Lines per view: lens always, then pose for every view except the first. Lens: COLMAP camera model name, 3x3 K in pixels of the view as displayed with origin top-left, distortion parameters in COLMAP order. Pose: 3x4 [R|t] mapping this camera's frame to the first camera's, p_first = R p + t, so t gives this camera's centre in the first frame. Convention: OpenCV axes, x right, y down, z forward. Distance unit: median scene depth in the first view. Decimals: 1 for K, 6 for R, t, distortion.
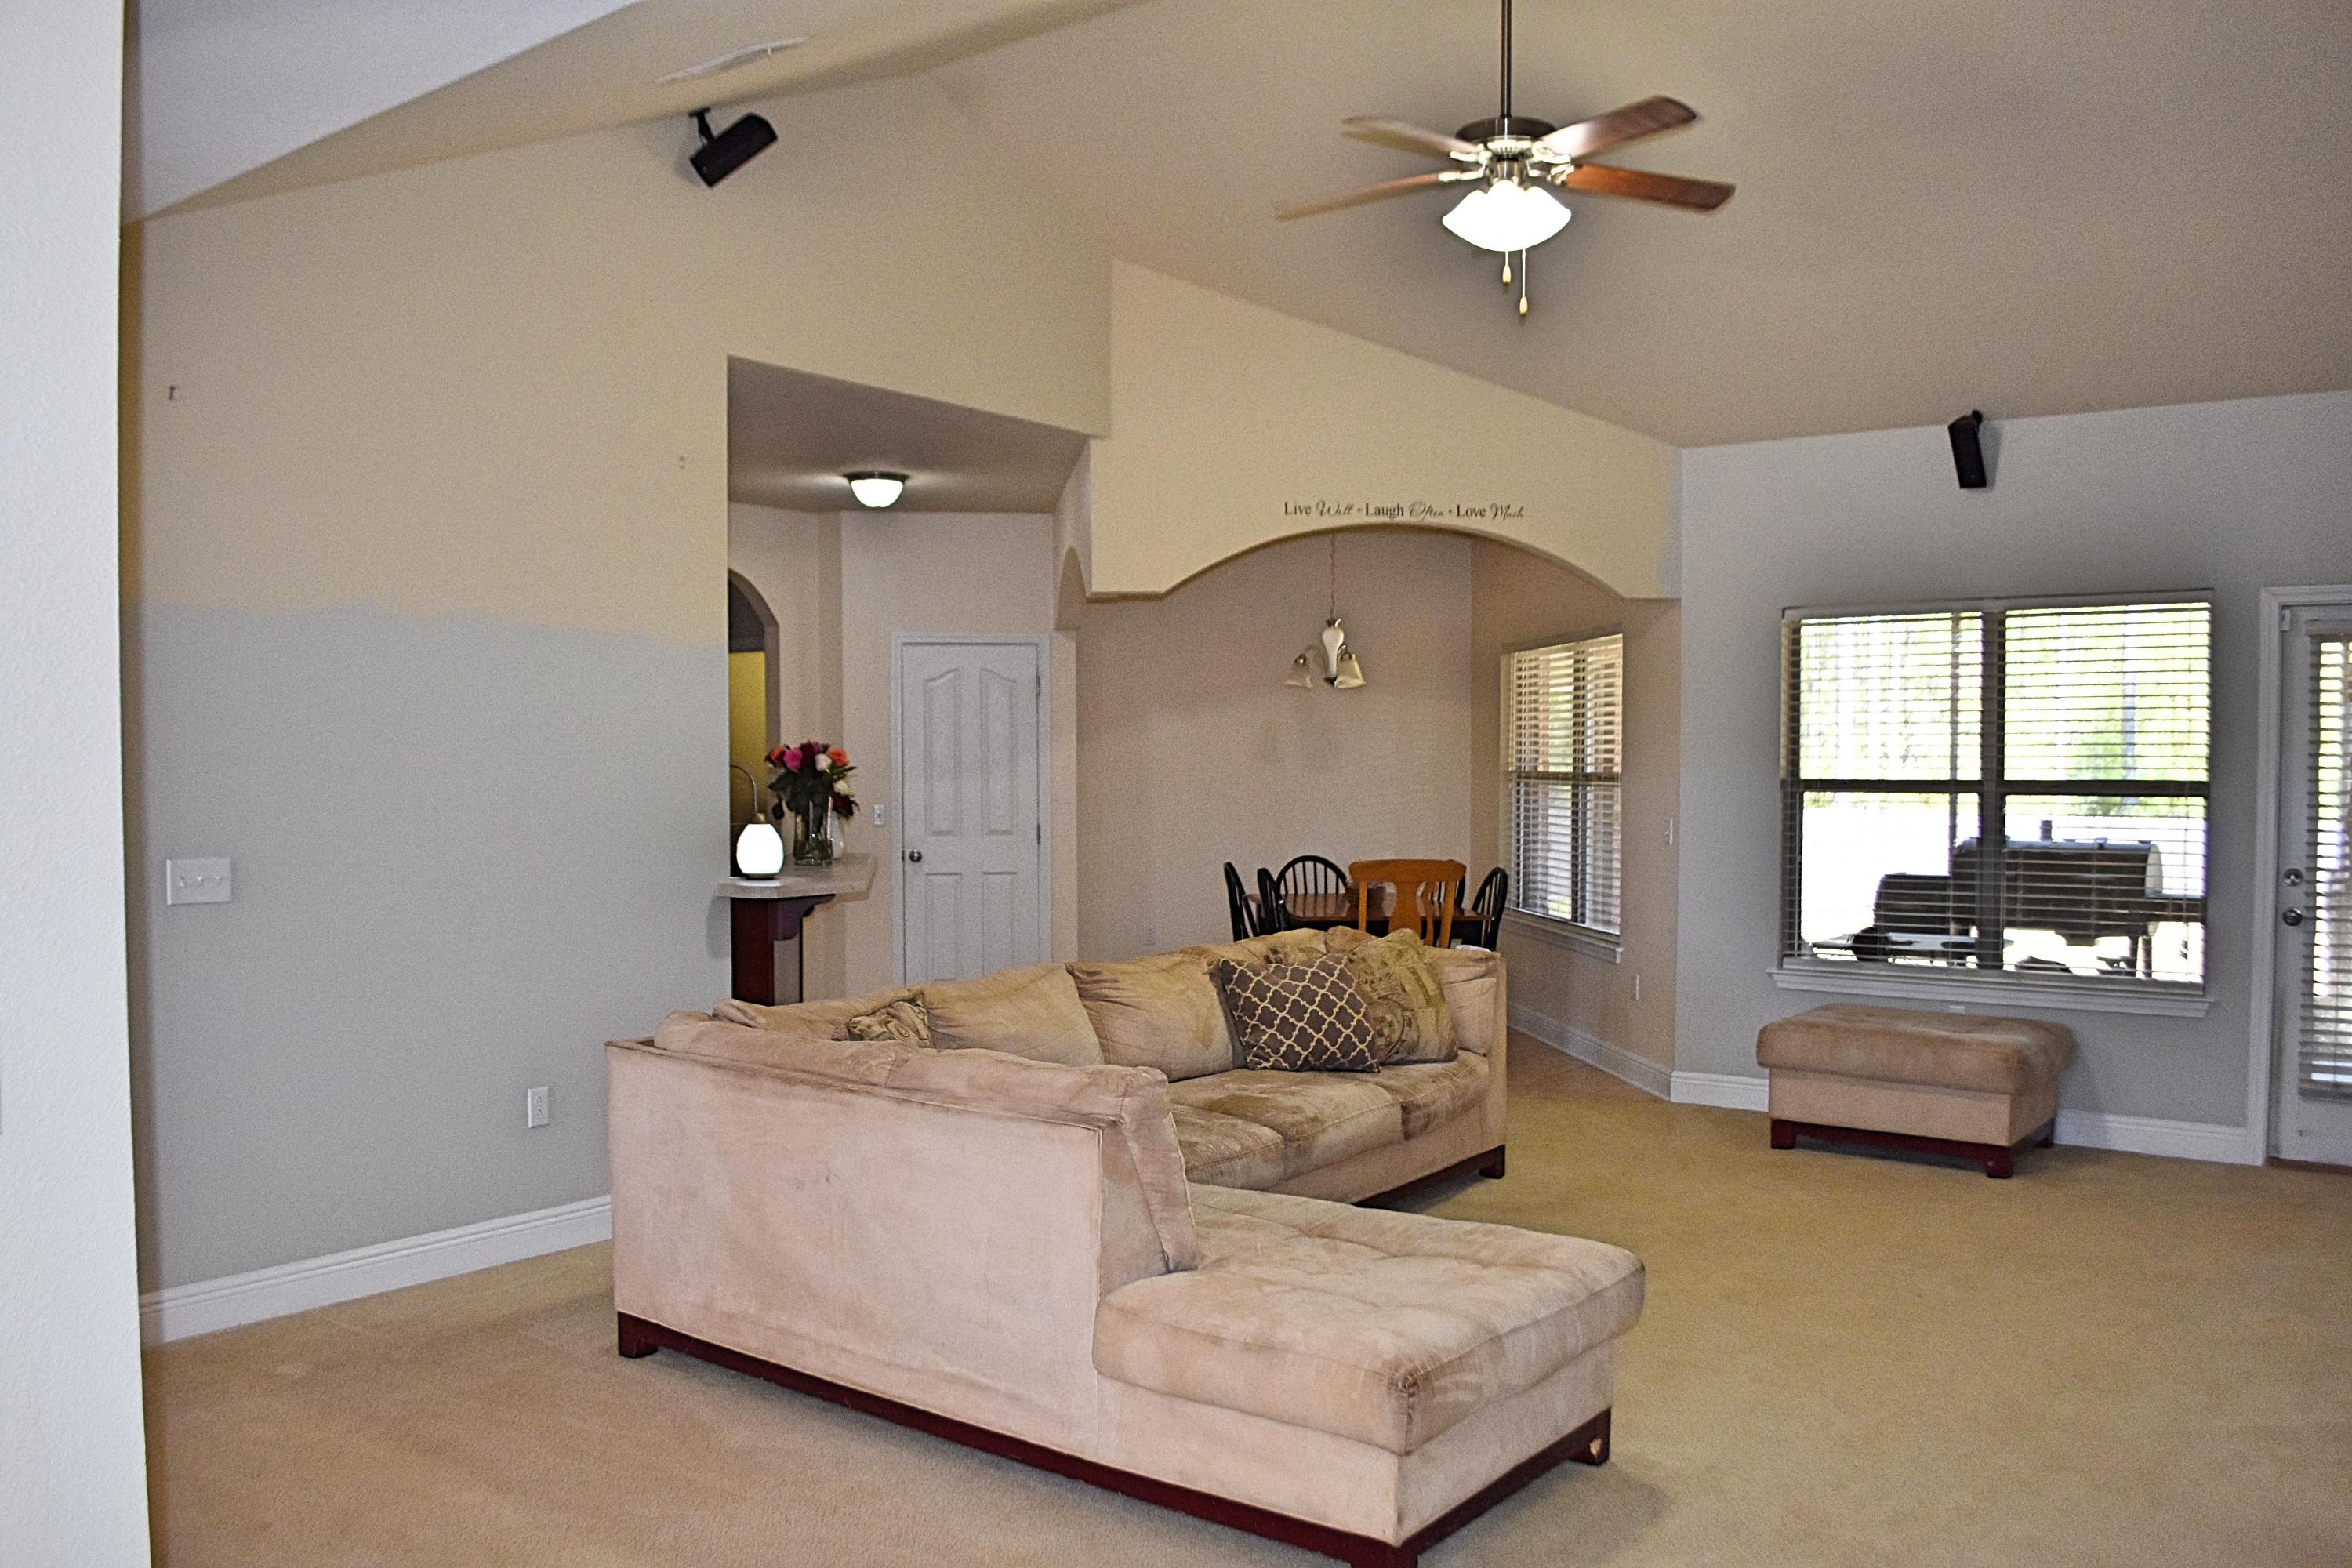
lens RADIAL K [[1873.4, 0, 1174.0], [0, 1873.4, 829.7], [0, 0, 1]] dist [-0.074763, 0.000093]
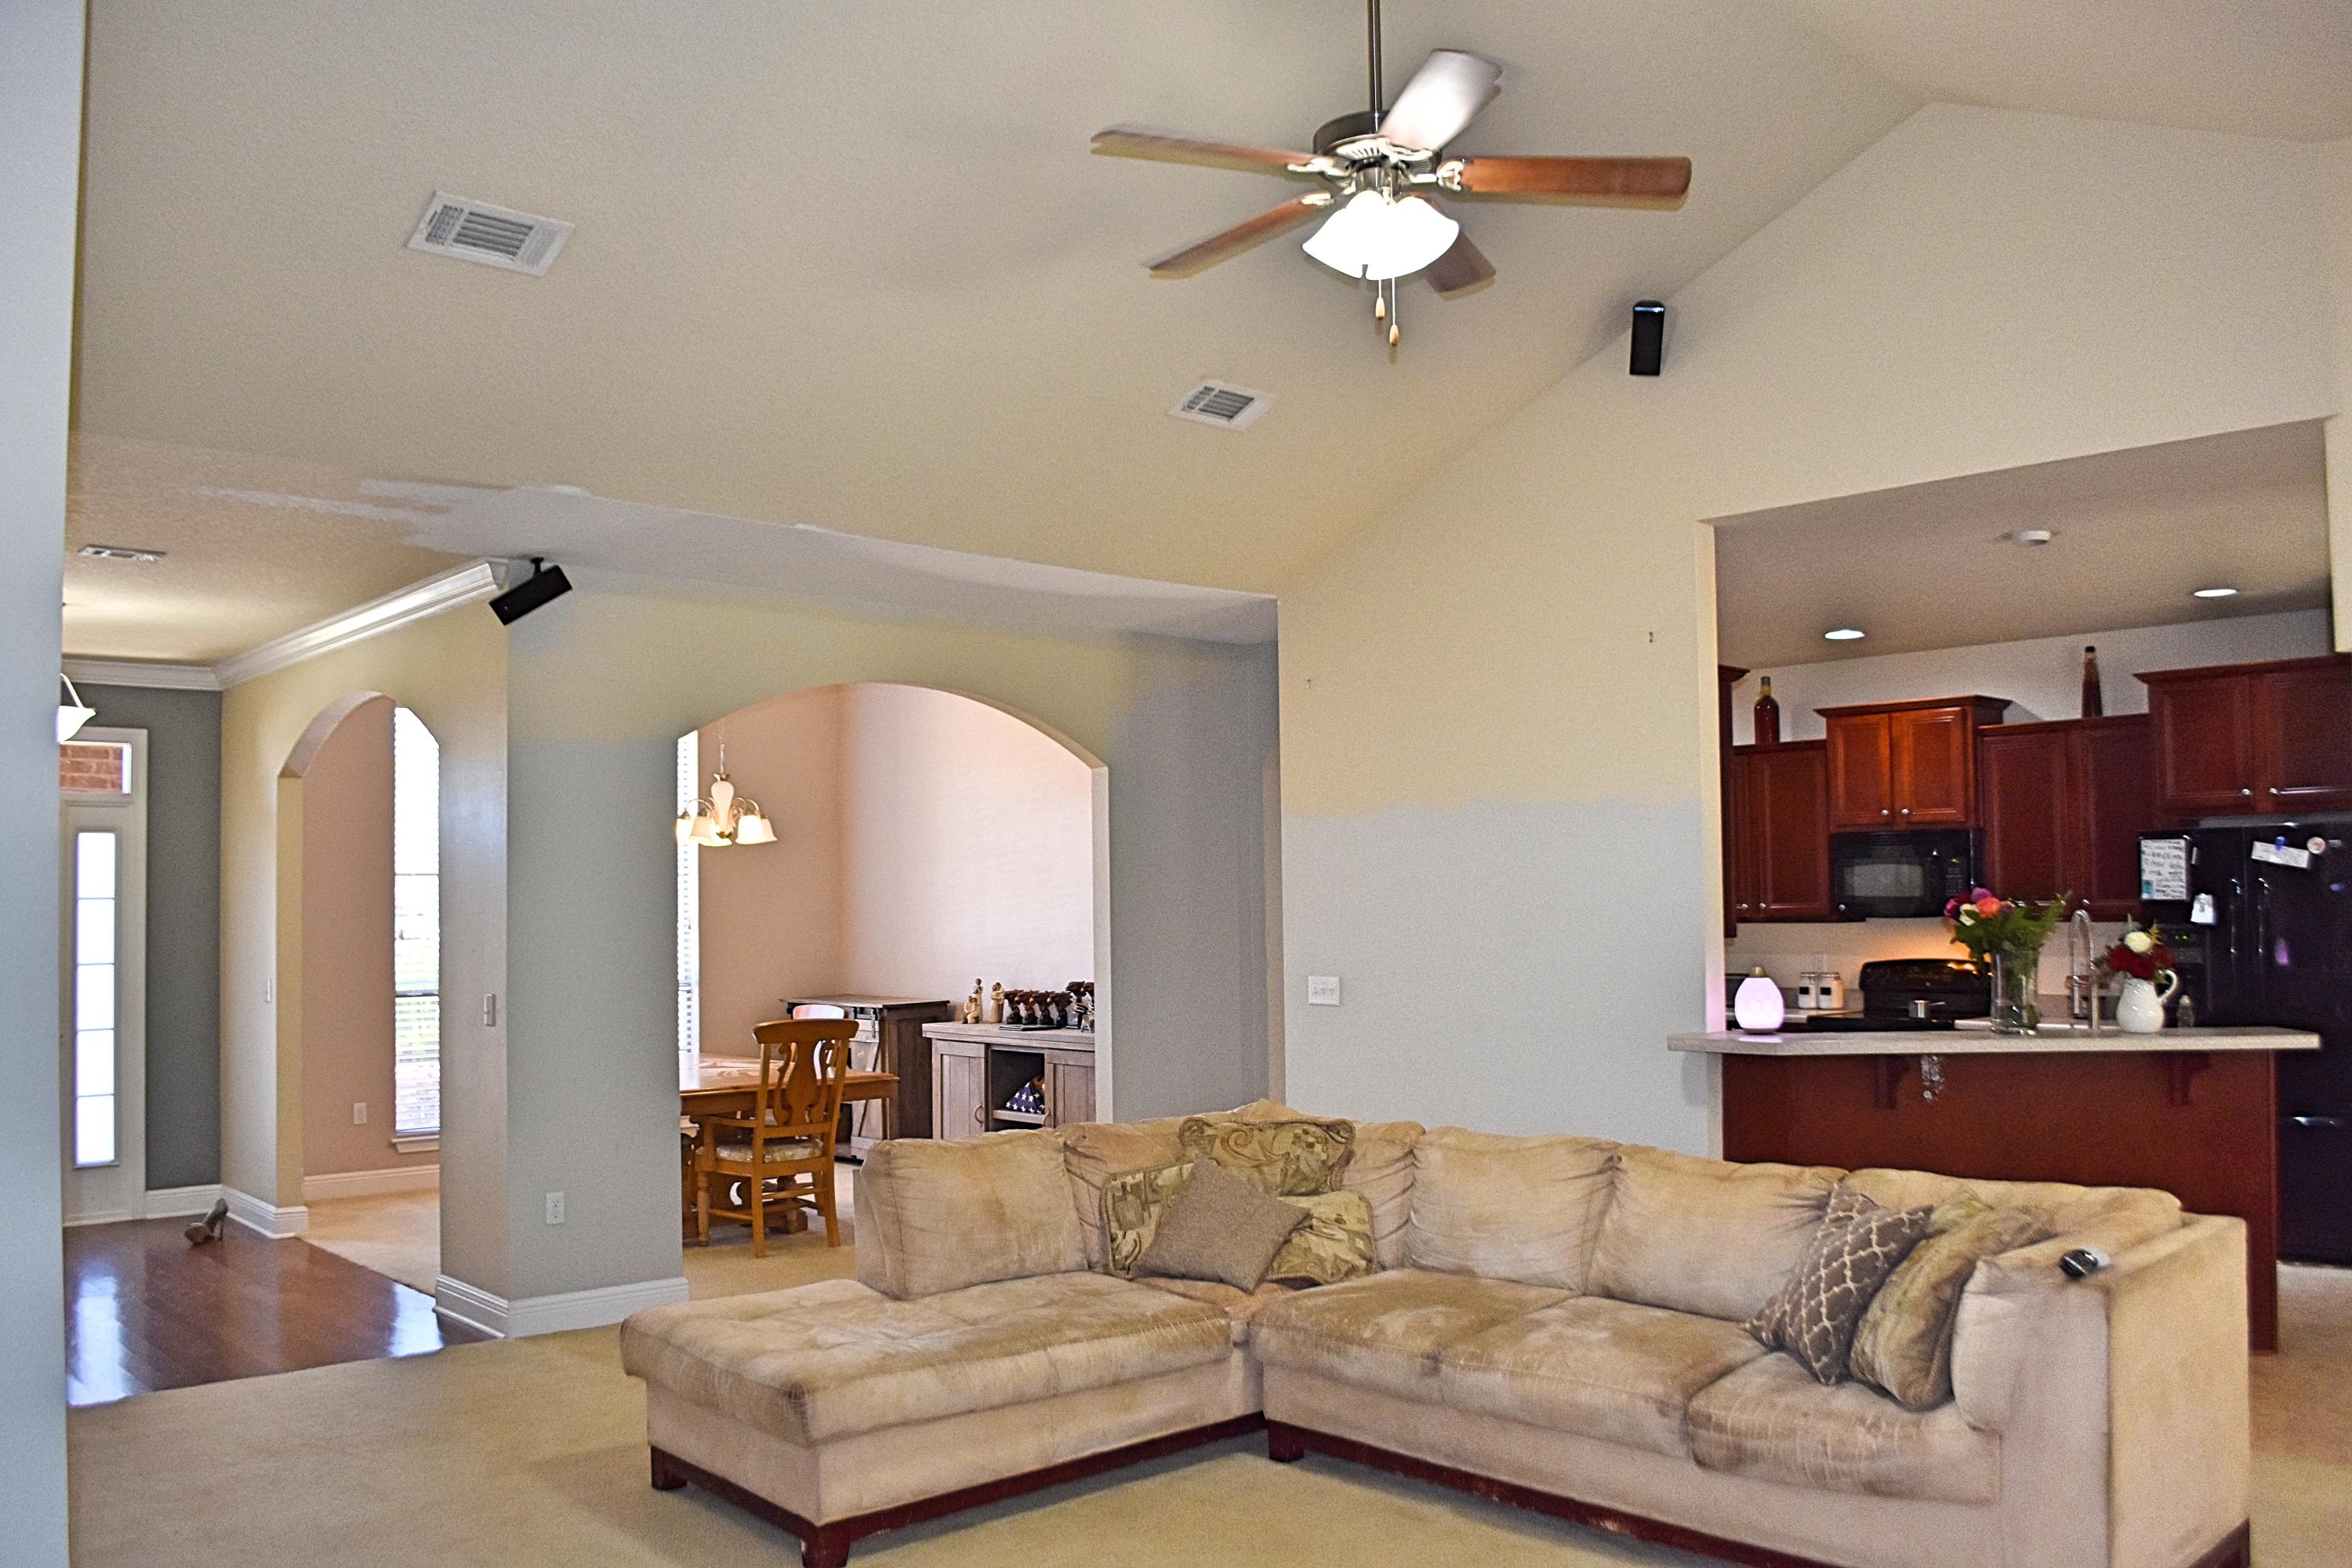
lens RADIAL K [[1873.4, 0, 1174.0], [0, 1873.4, 829.7], [0, 0, 1]] dist [-0.074763, 0.000093]
pose [[-0.186352, -0.039434, -0.981691, 0.801681], [-0.030262, 0.998950, -0.034382, -0.038004], [0.982017, 0.023301, -0.187350, 0.887652]]
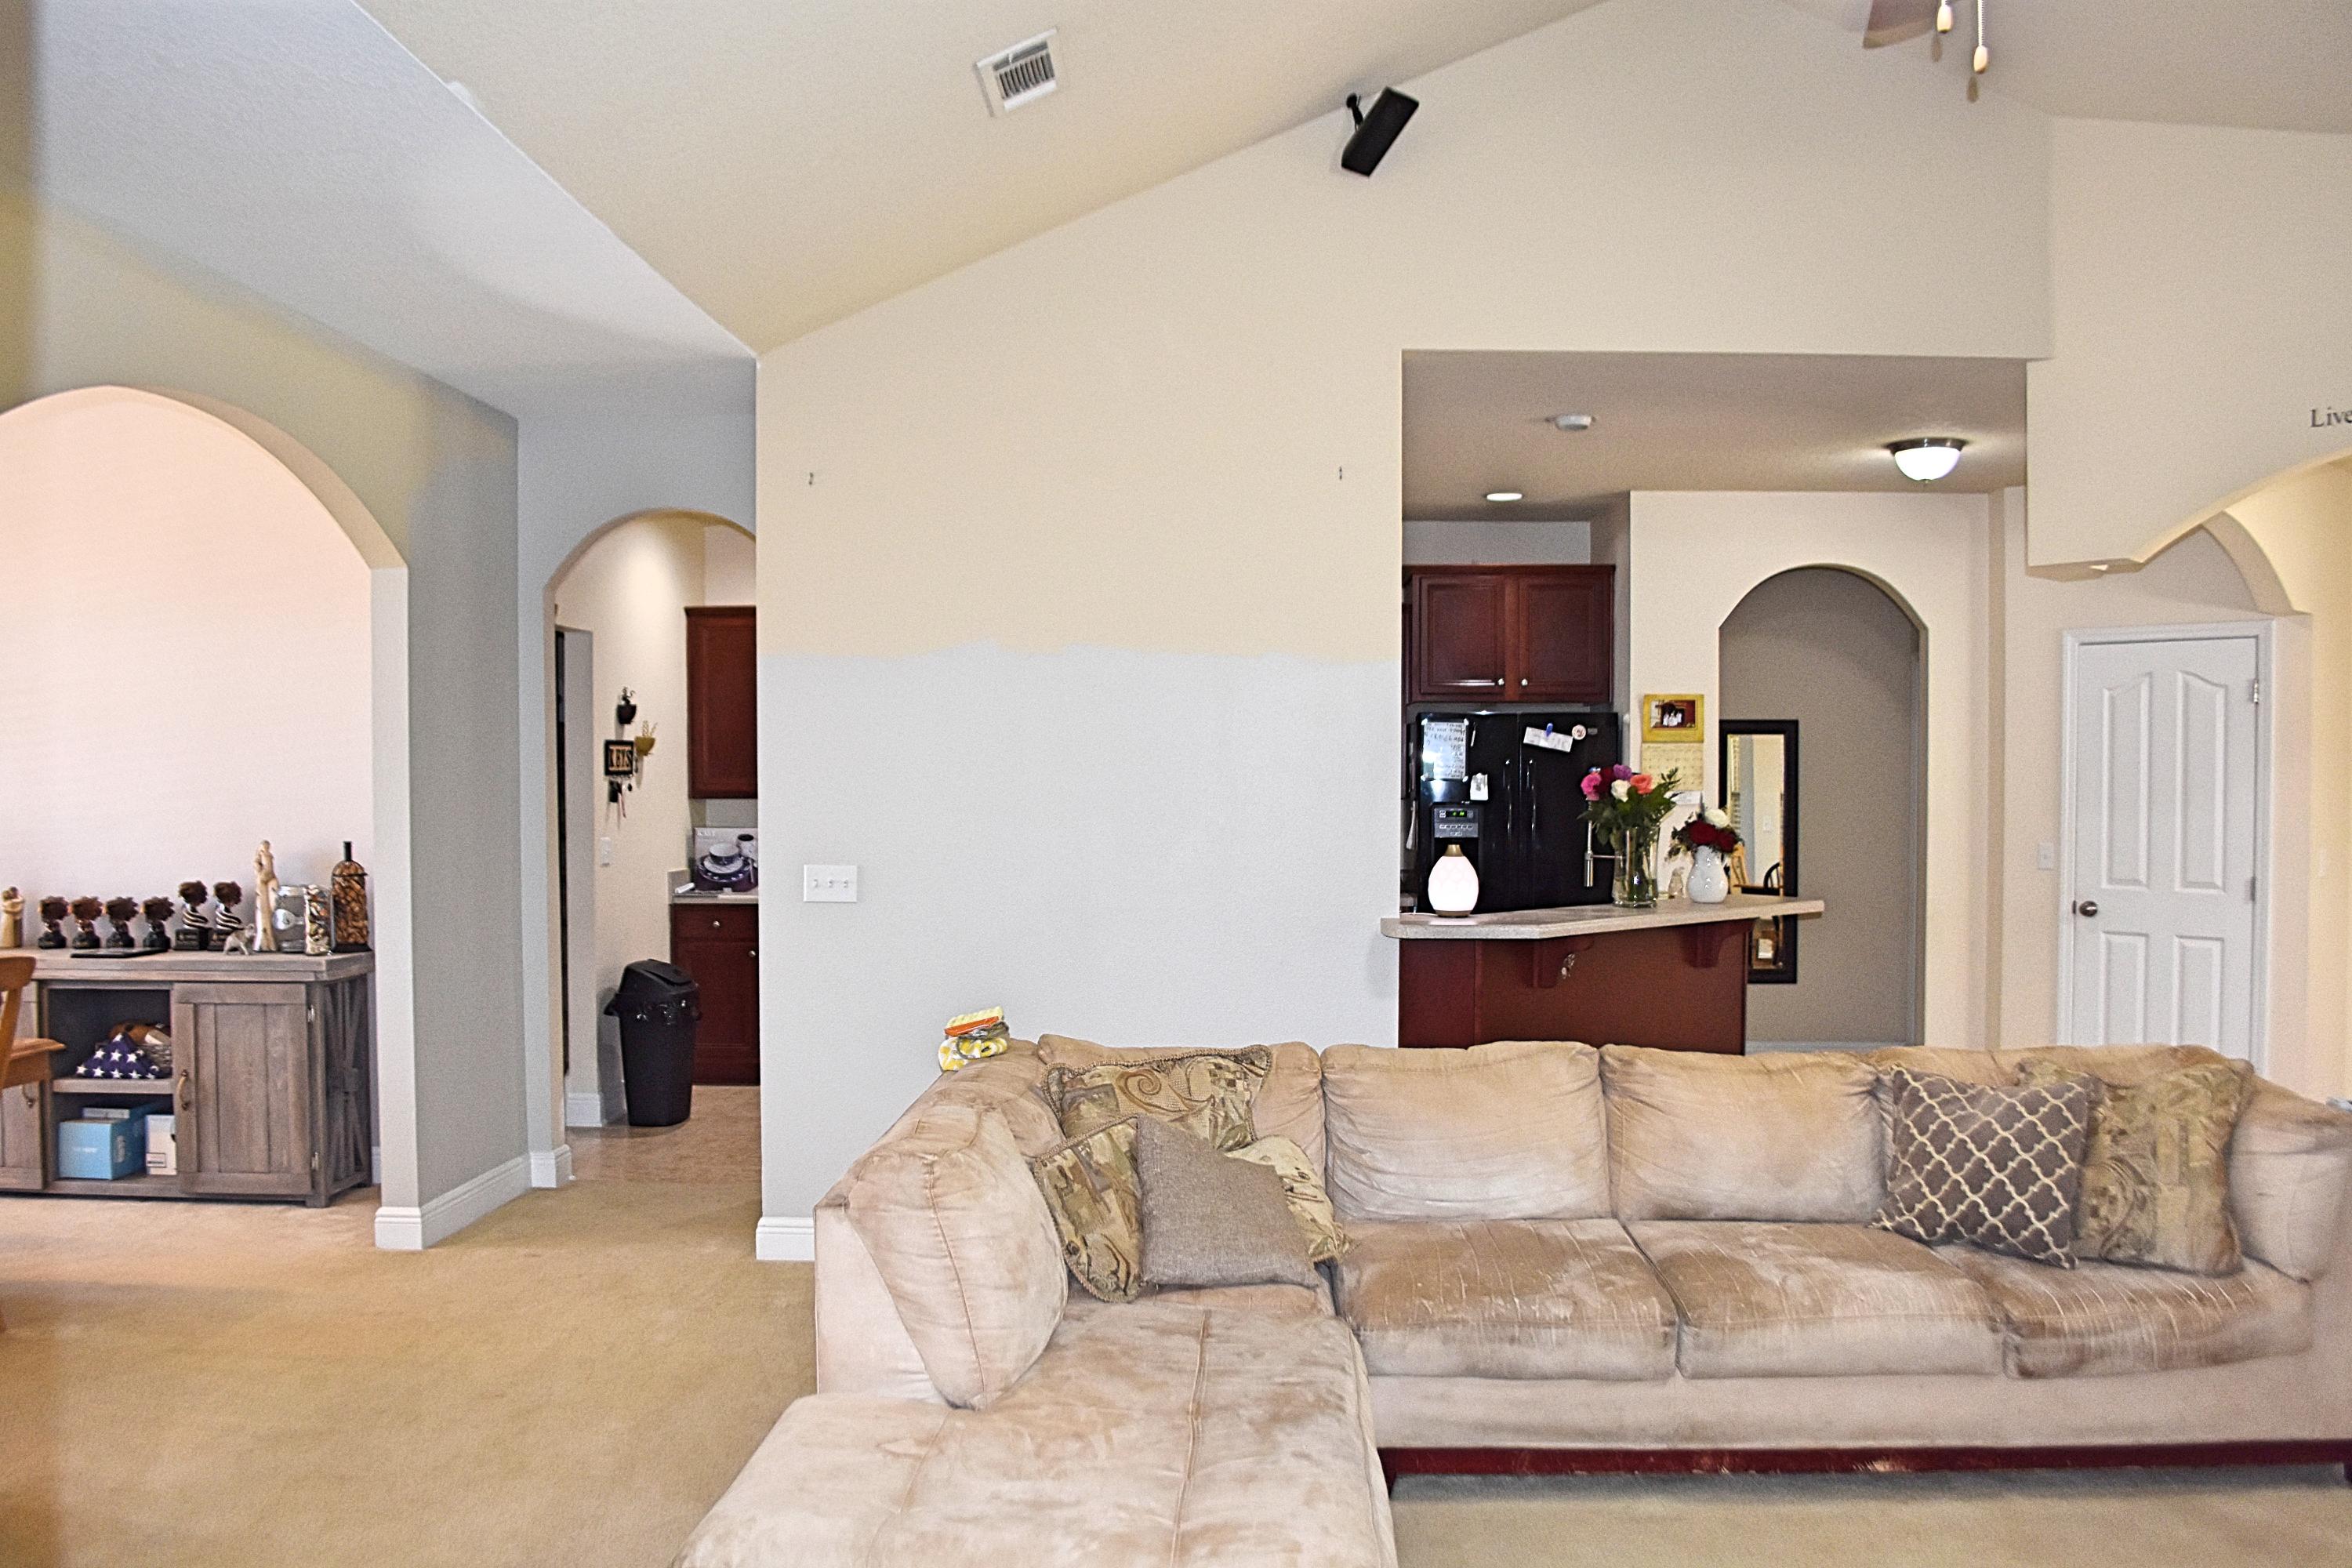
lens RADIAL K [[1873.4, 0, 1174.0], [0, 1873.4, 829.7], [0, 0, 1]] dist [-0.074763, 0.000093]
pose [[0.567950, 0.024547, -0.822697, 0.453062], [-0.035208, 0.999365, 0.005513, -0.016509], [0.822310, 0.025835, 0.568453, 0.372231]]
